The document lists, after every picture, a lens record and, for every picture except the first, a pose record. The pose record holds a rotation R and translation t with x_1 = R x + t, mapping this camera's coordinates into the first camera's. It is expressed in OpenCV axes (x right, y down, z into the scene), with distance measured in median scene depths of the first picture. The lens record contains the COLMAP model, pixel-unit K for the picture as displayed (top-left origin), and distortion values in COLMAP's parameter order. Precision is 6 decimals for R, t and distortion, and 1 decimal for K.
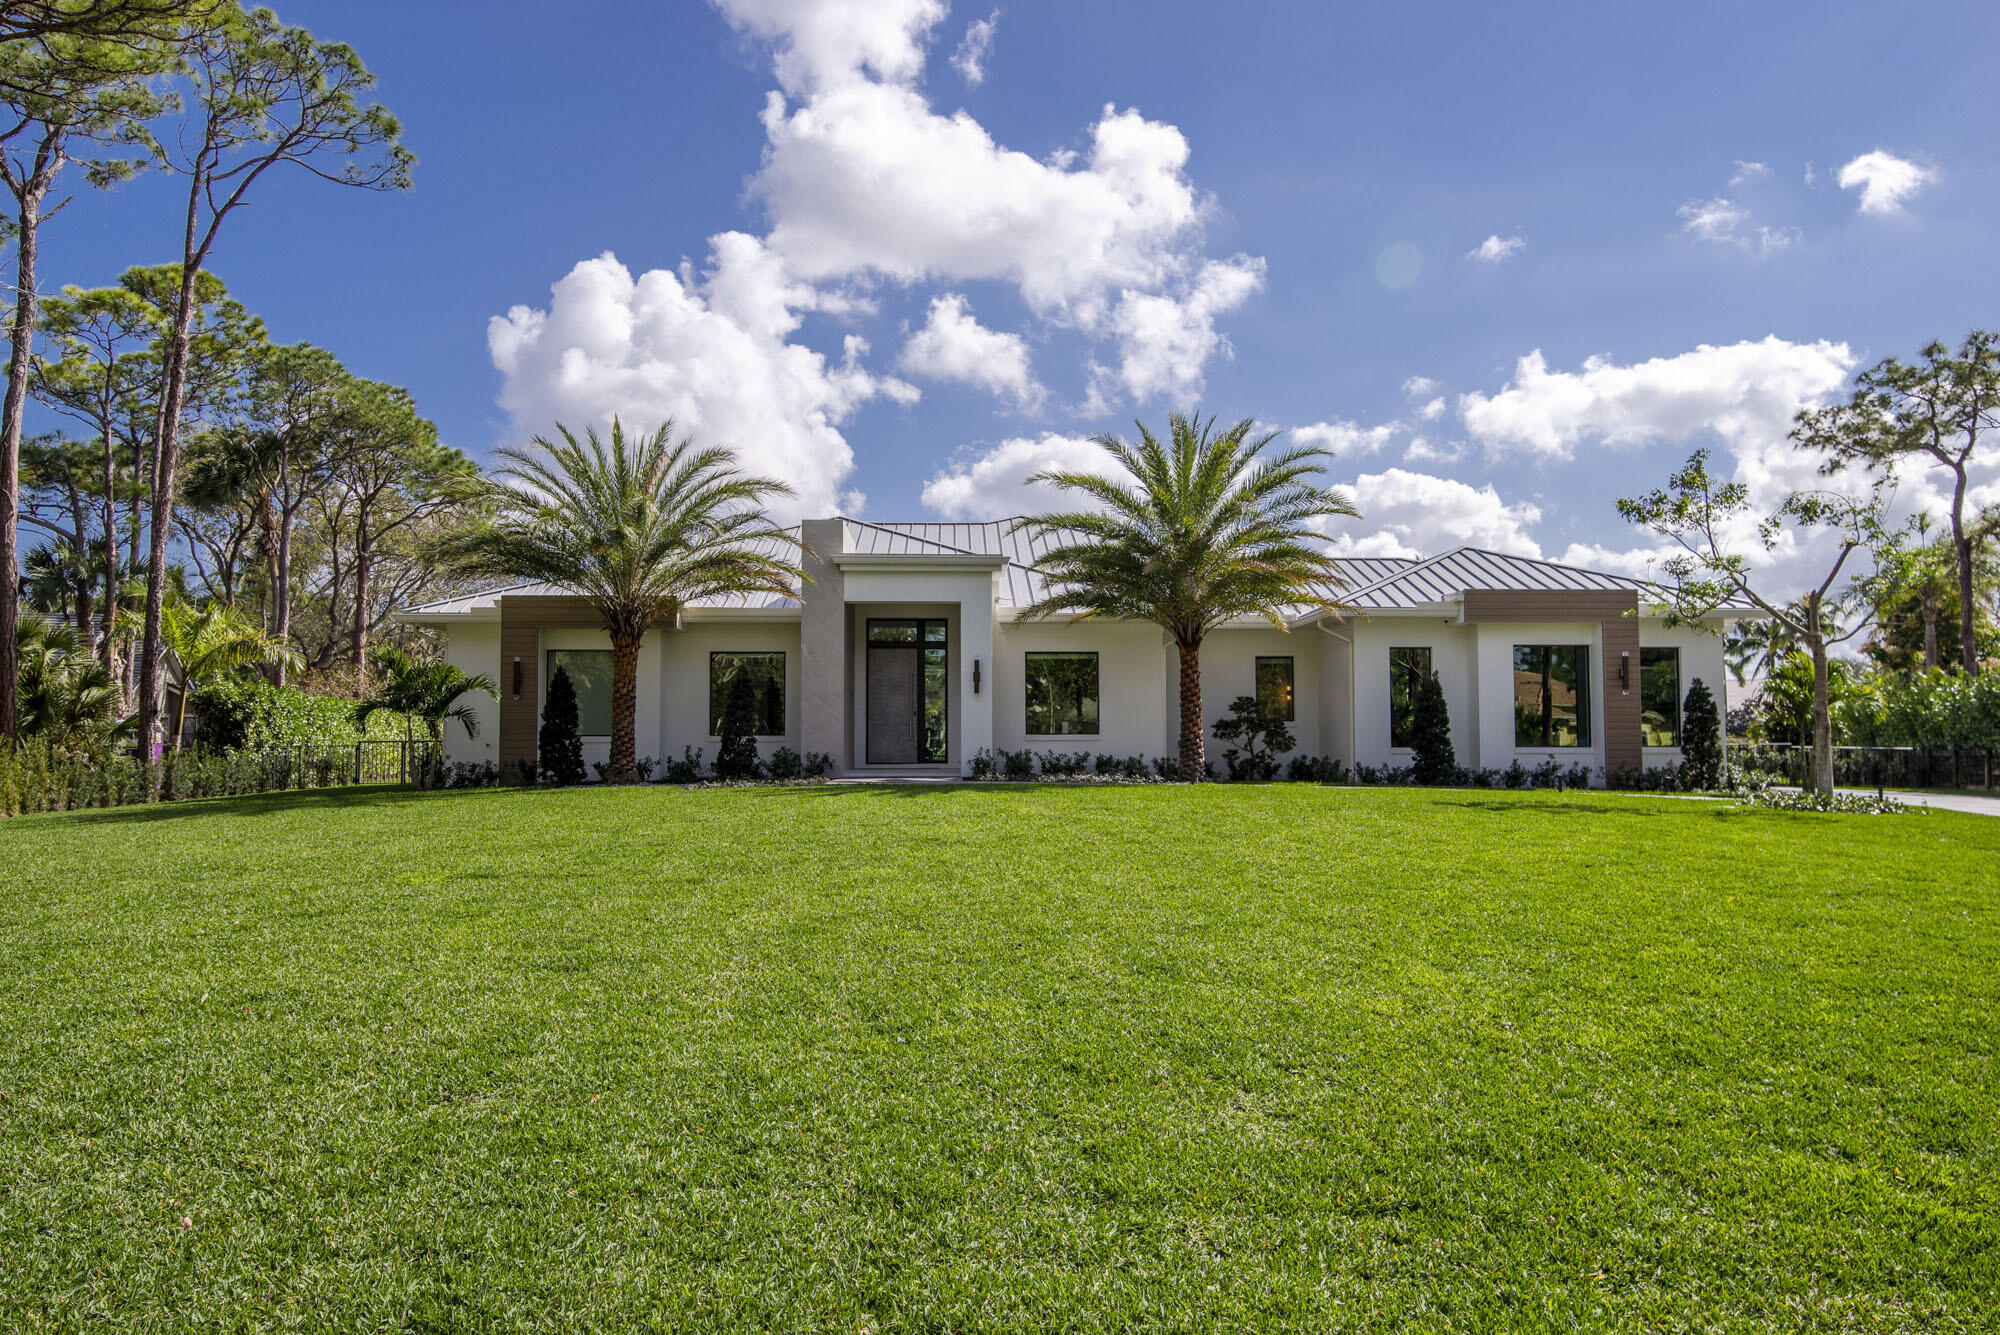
lens RADIAL K [[1410.1, 0, 990.0], [0, 1410.1, 680.2], [0, 0, 1]] dist [0.018745, -0.007169]
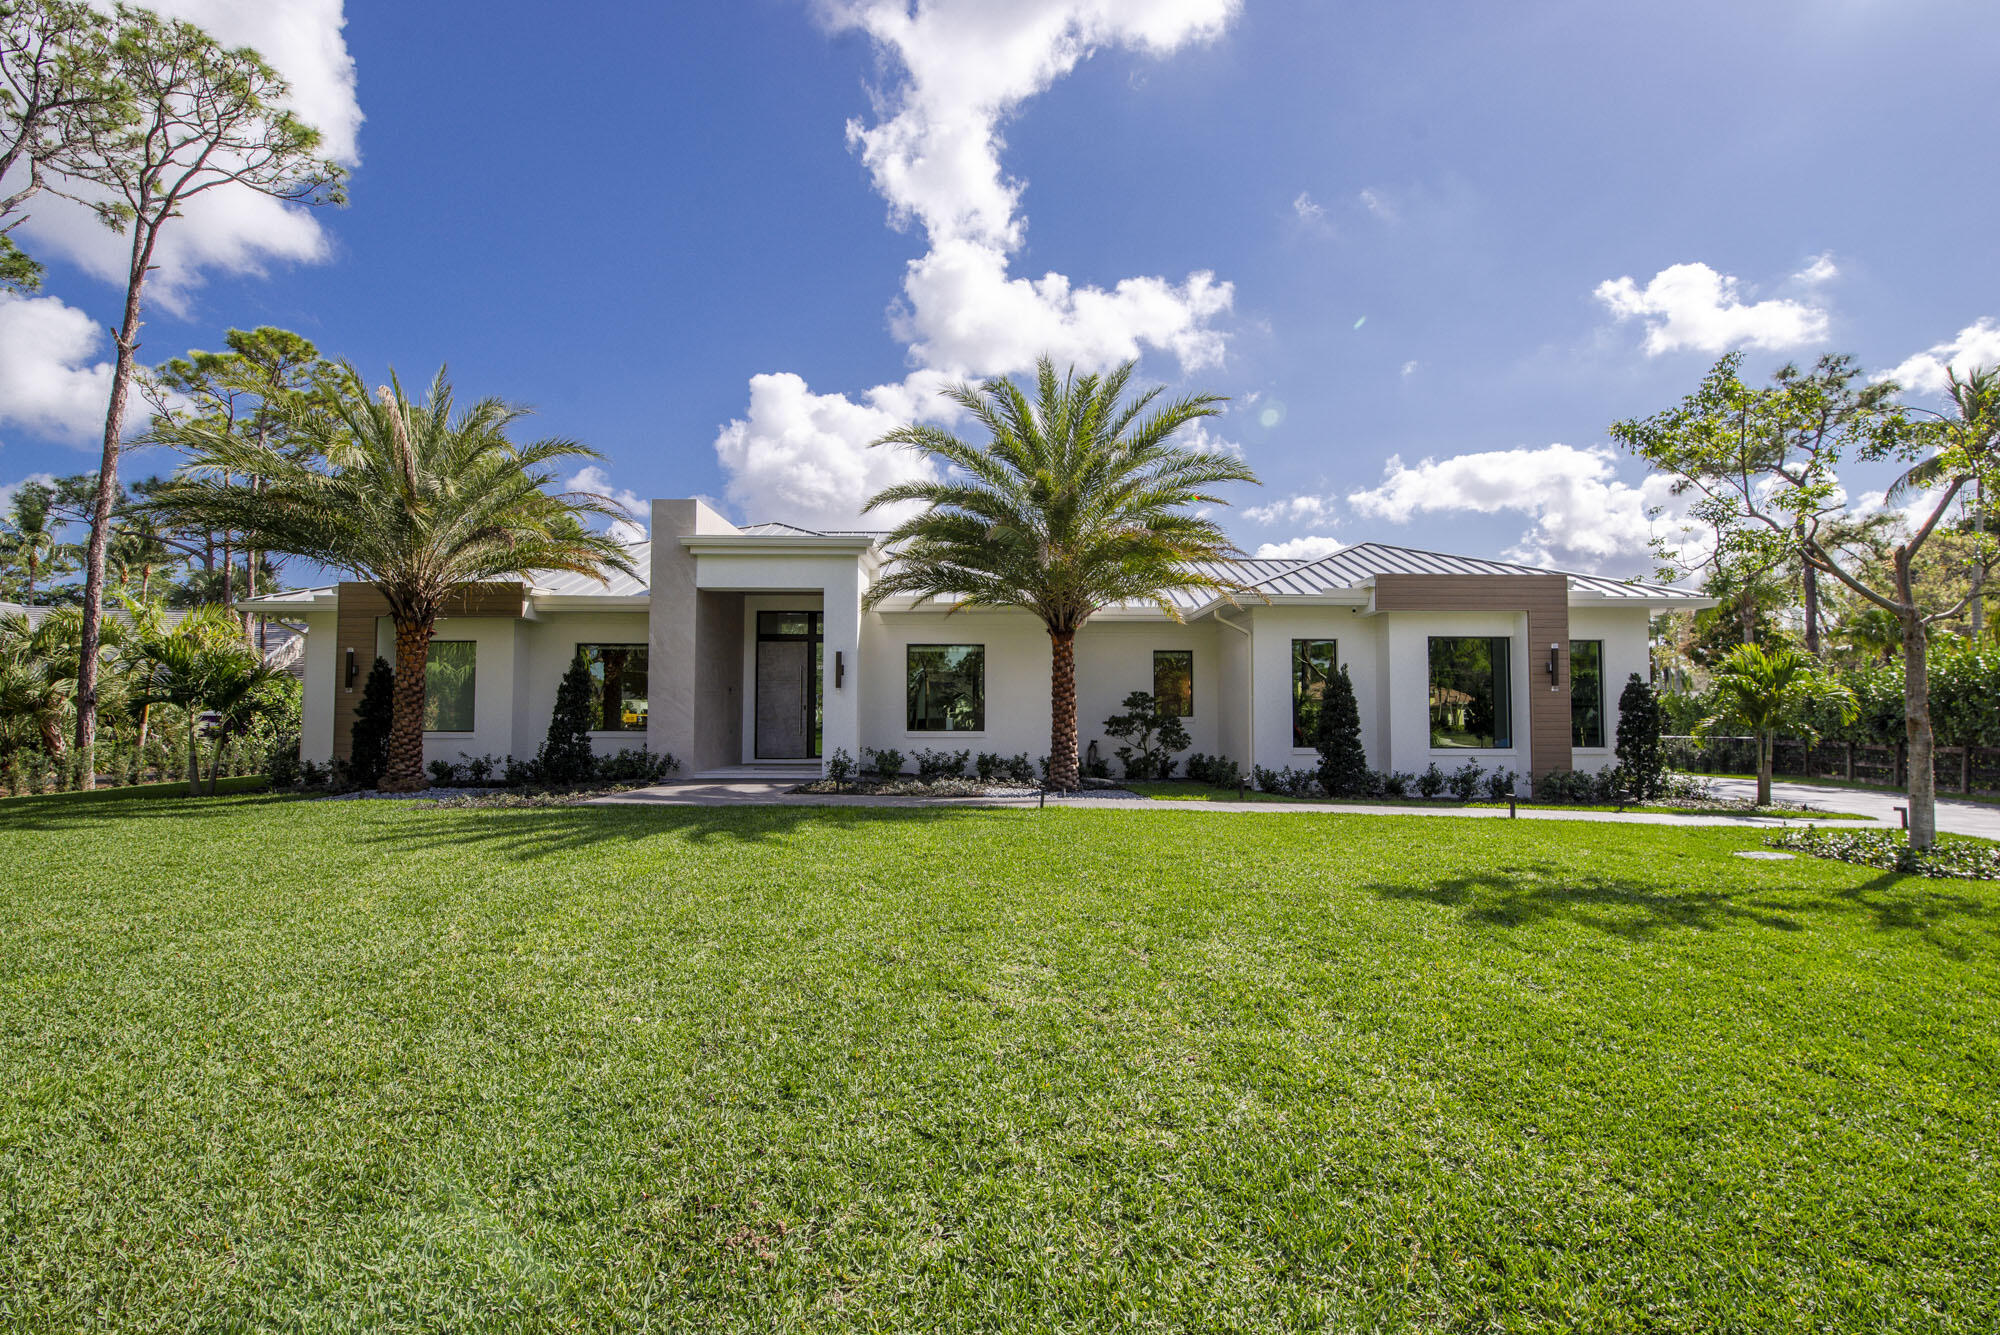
lens RADIAL K [[868.1, 0, 1014.4], [0, 868.1, 678.1], [0, 0, 1]] dist [-0.011589, -0.000545]
pose [[0.999793, 0.002719, -0.020151, 0.112585], [-0.002671, 0.999994, 0.002381, 0.001309], [0.020158, -0.002327, 0.999794, 0.427822]]
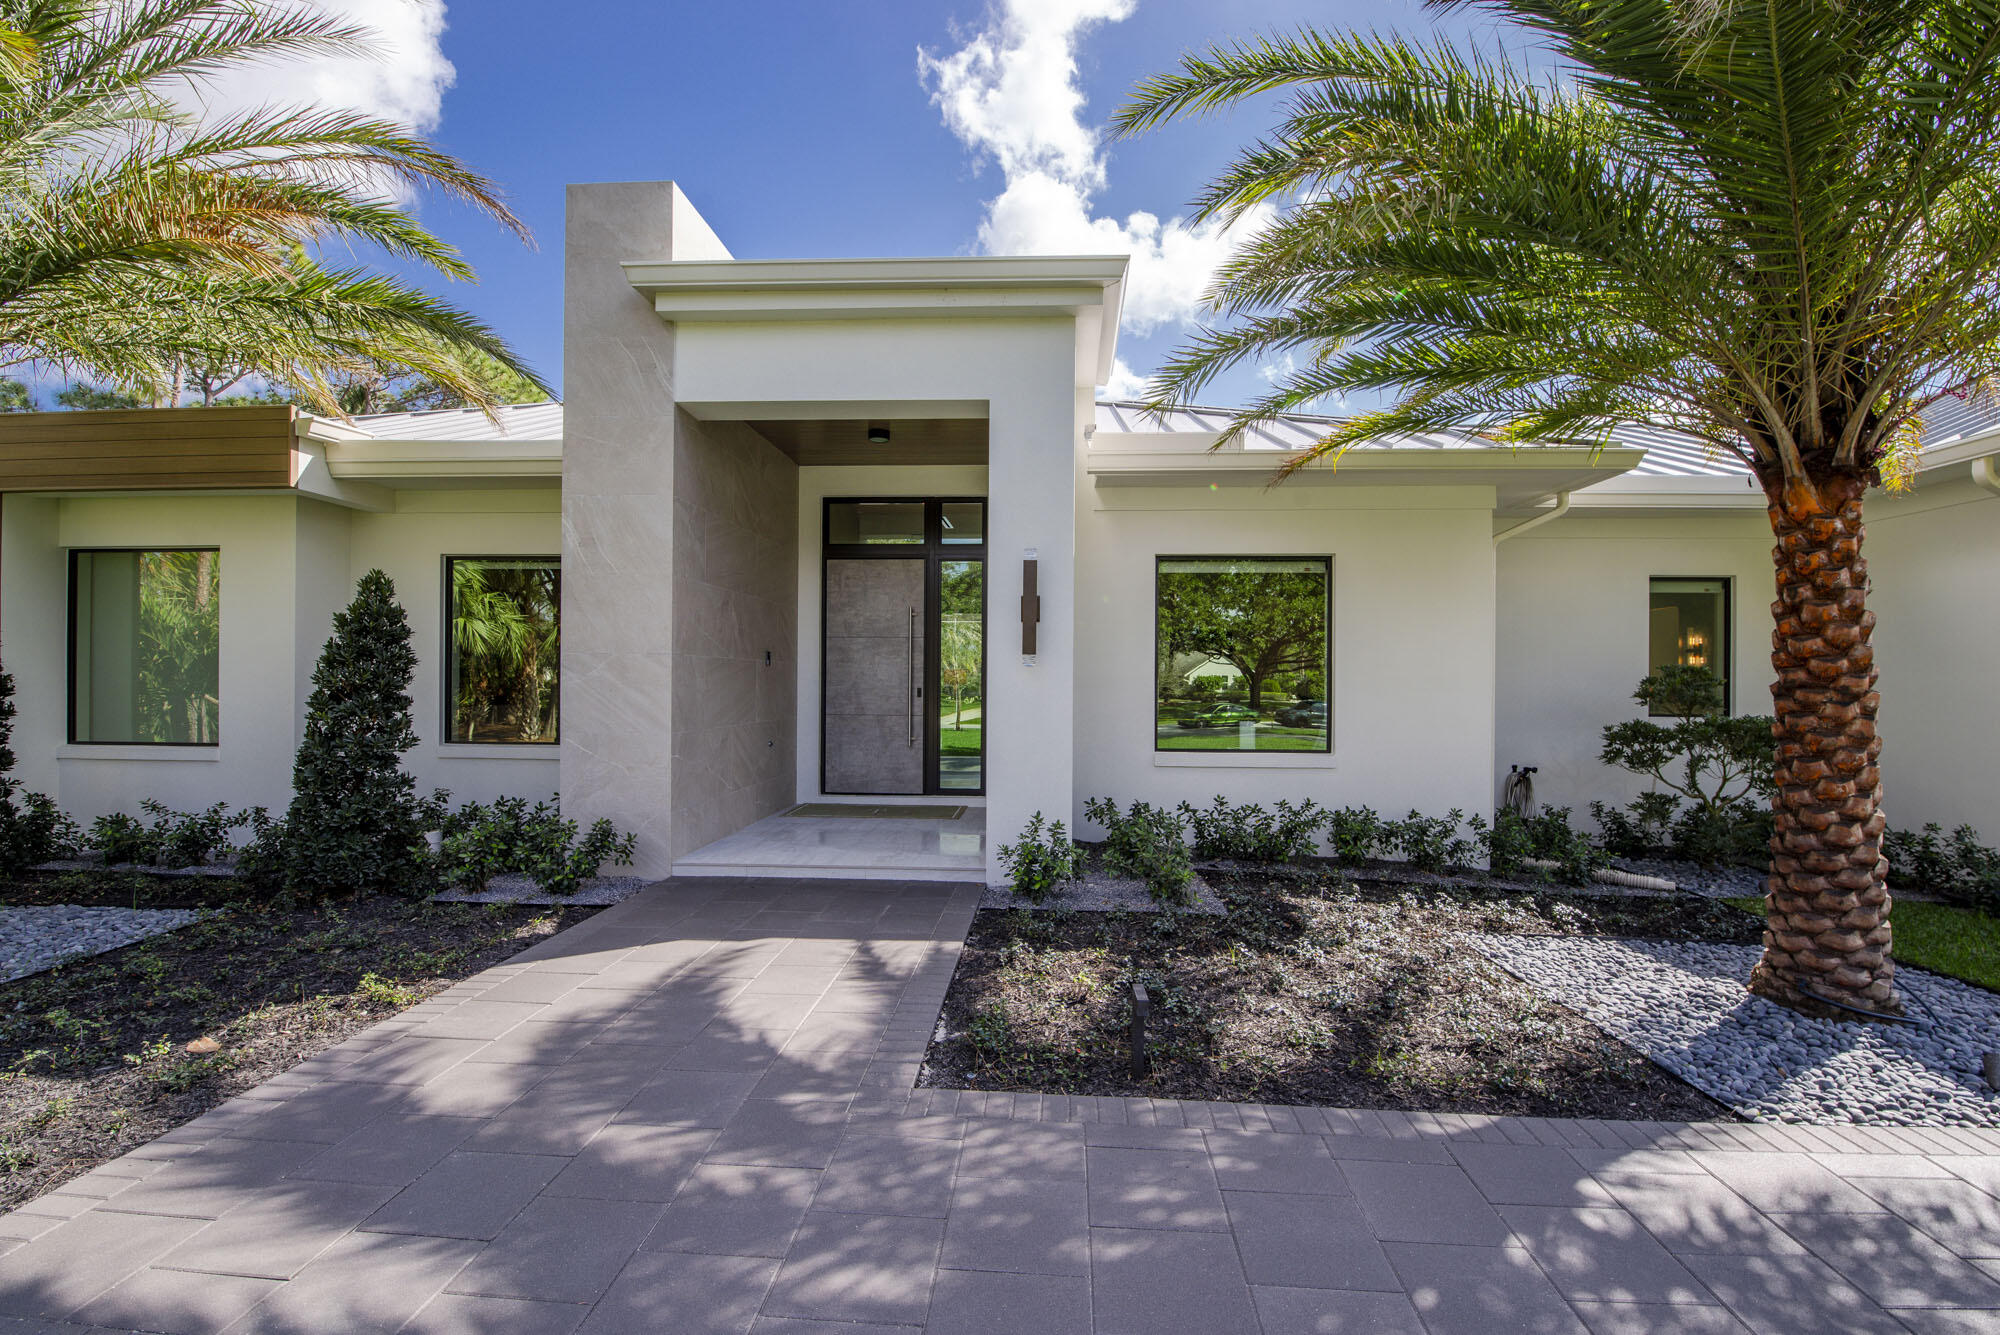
lens RADIAL K [[868.1, 0, 1013.9], [0, 868.1, 659.4], [0, 0, 1]] dist [-0.011589, -0.000545]
pose [[0.995481, 0.008579, -0.094571, 0.007371], [-0.006564, 0.999745, 0.021591, 0.005789], [0.094732, -0.020872, 0.995284, 0.759269]]
